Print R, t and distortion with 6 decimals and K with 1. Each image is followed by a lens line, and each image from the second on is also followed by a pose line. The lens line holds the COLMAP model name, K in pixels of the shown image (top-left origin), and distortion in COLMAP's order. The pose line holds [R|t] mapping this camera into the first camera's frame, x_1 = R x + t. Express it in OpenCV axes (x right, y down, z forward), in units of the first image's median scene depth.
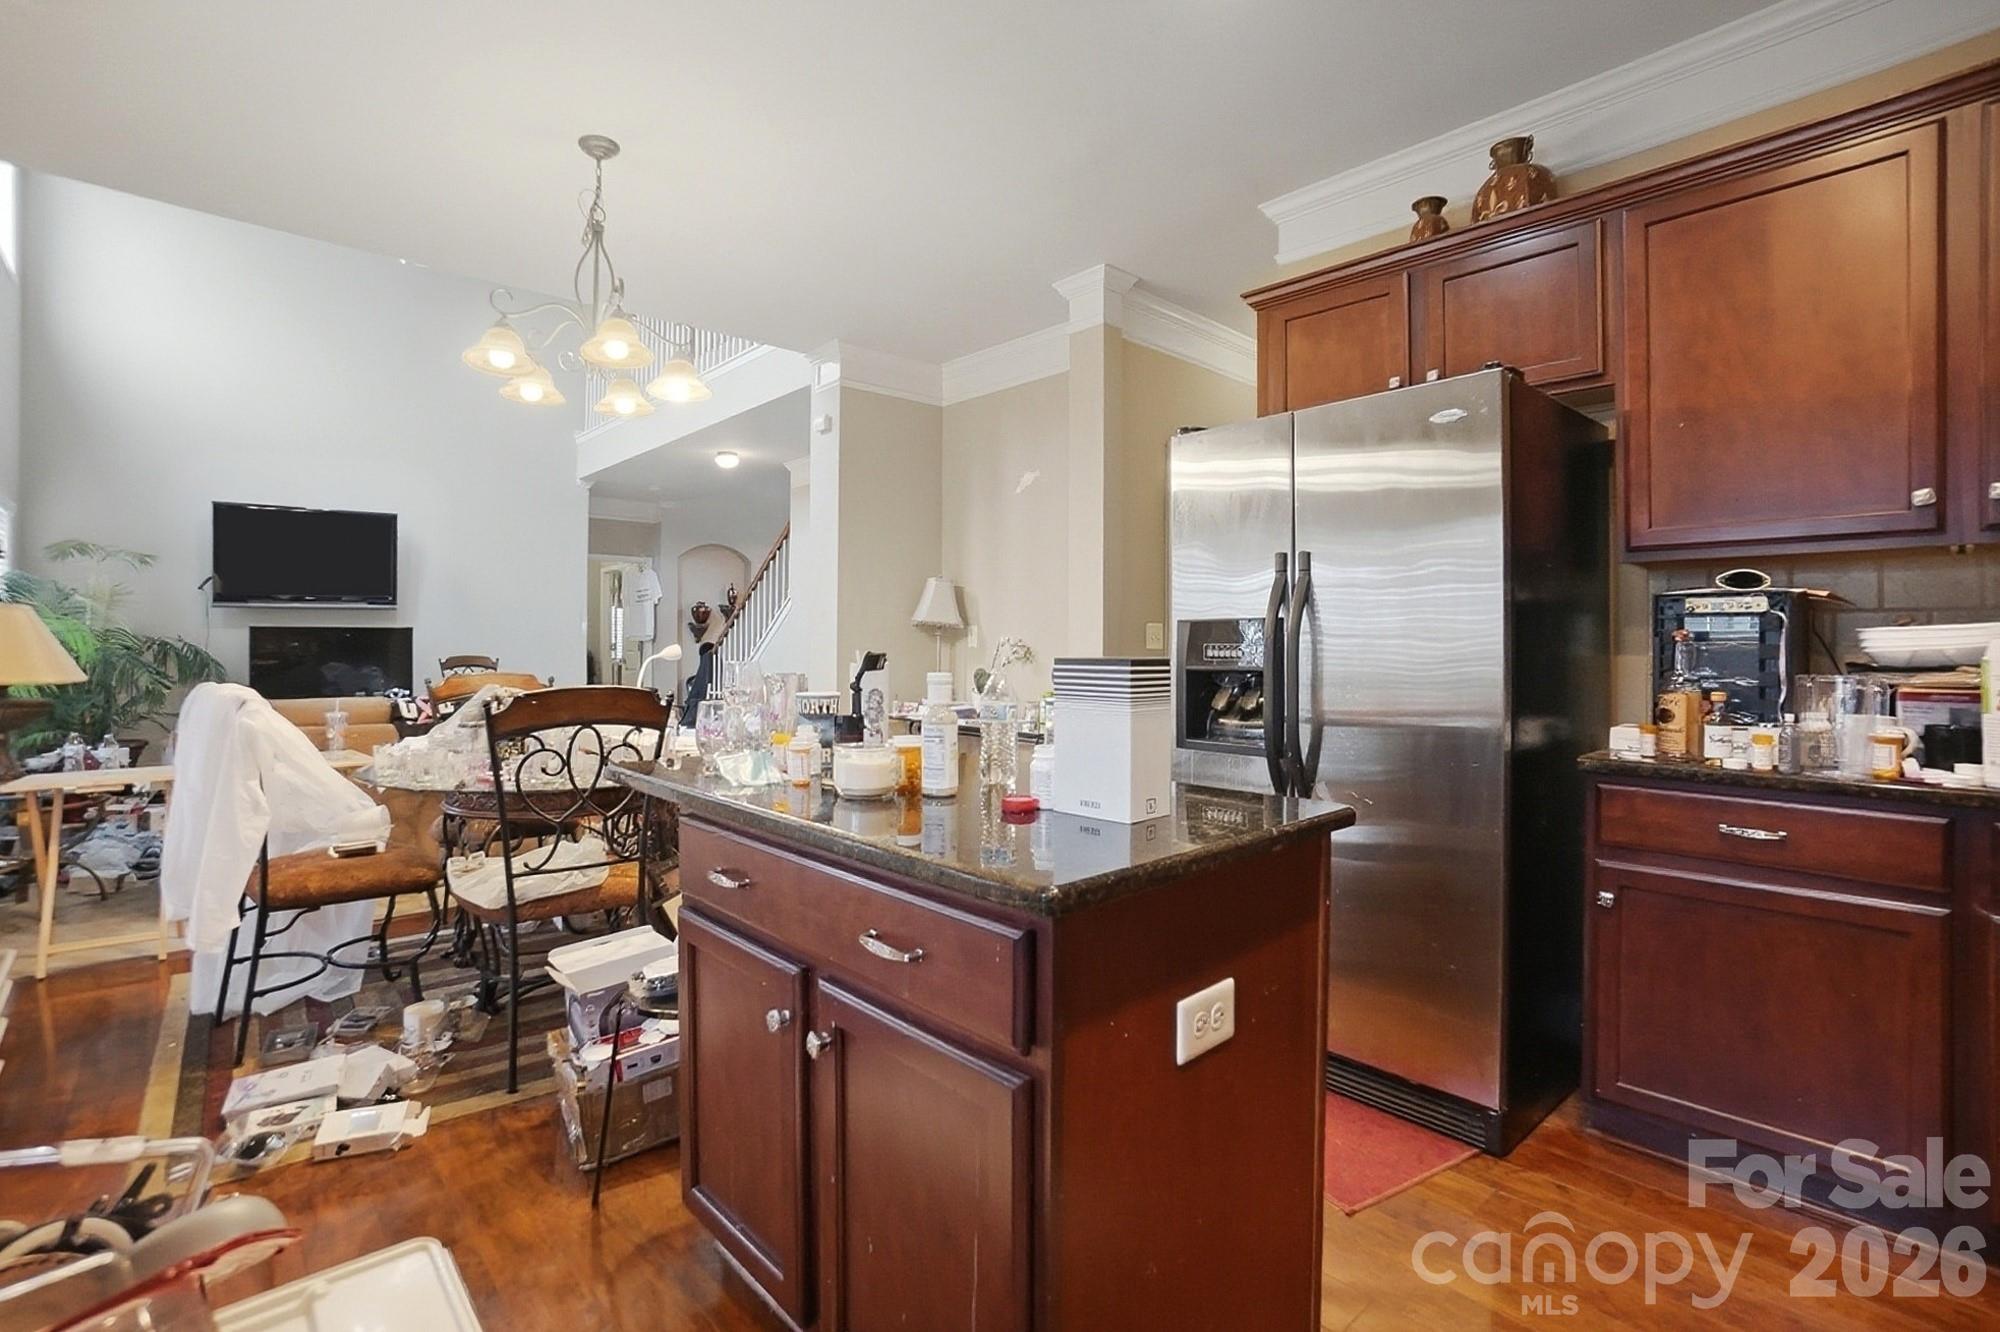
lens RADIAL K [[893.2, 0, 1000.0], [0, 893.2, 666.0], [0, 0, 1]] dist [-0.000570, 0.000149]
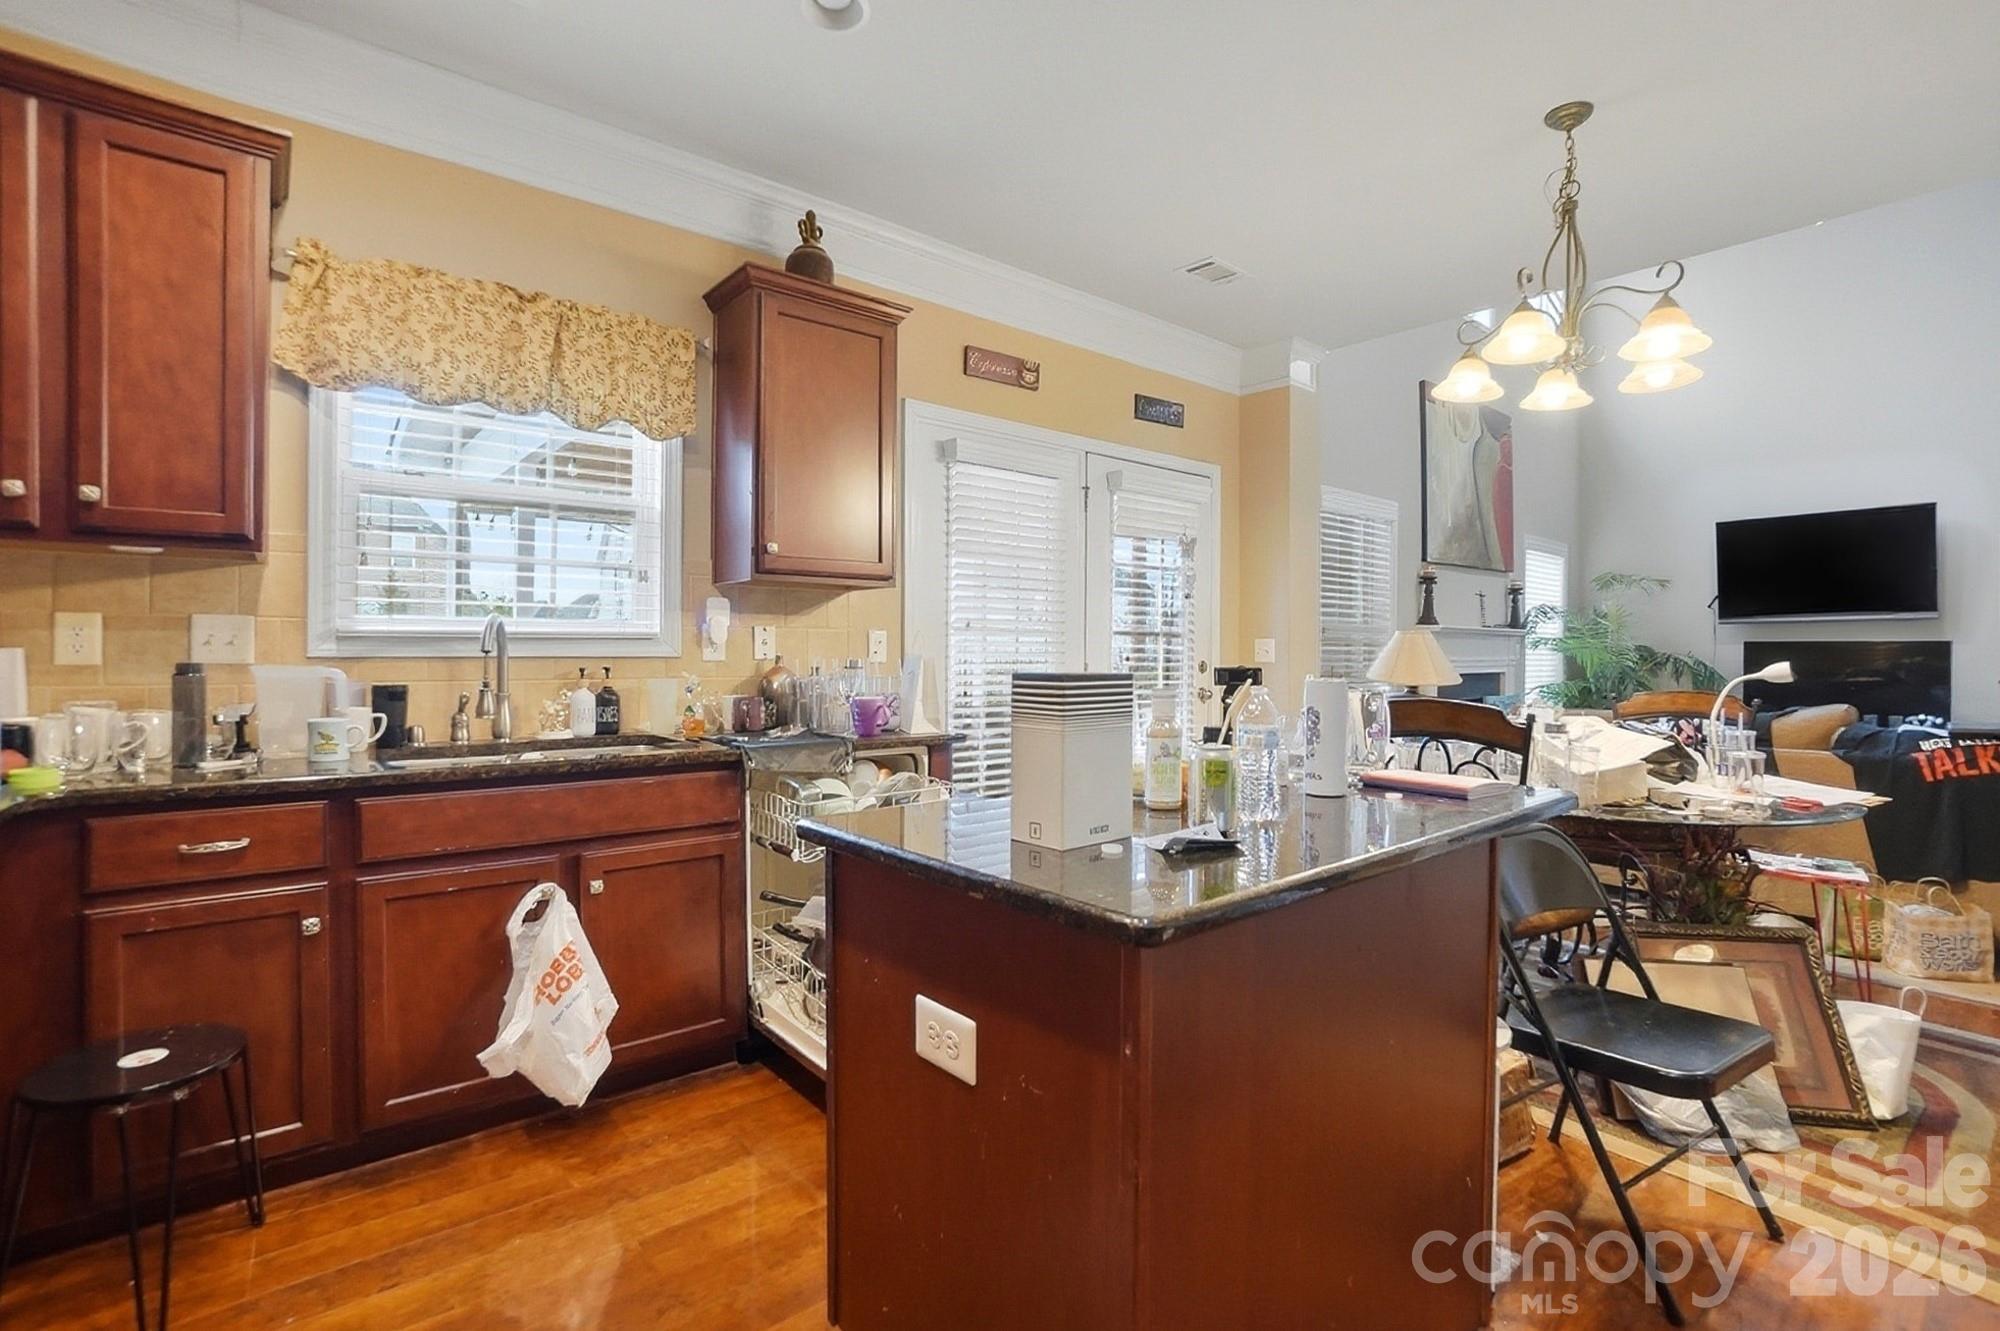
lens RADIAL K [[958.6, 0, 1000.0], [0, 958.6, 665.5], [0, 0, 1]] dist [-0.012290, 0.000131]
pose [[-0.050355, 0.012103, -0.998658, 0.560030], [-0.033861, 0.999331, 0.013818, -0.011758], [0.998157, 0.034512, -0.049912, 0.485034]]
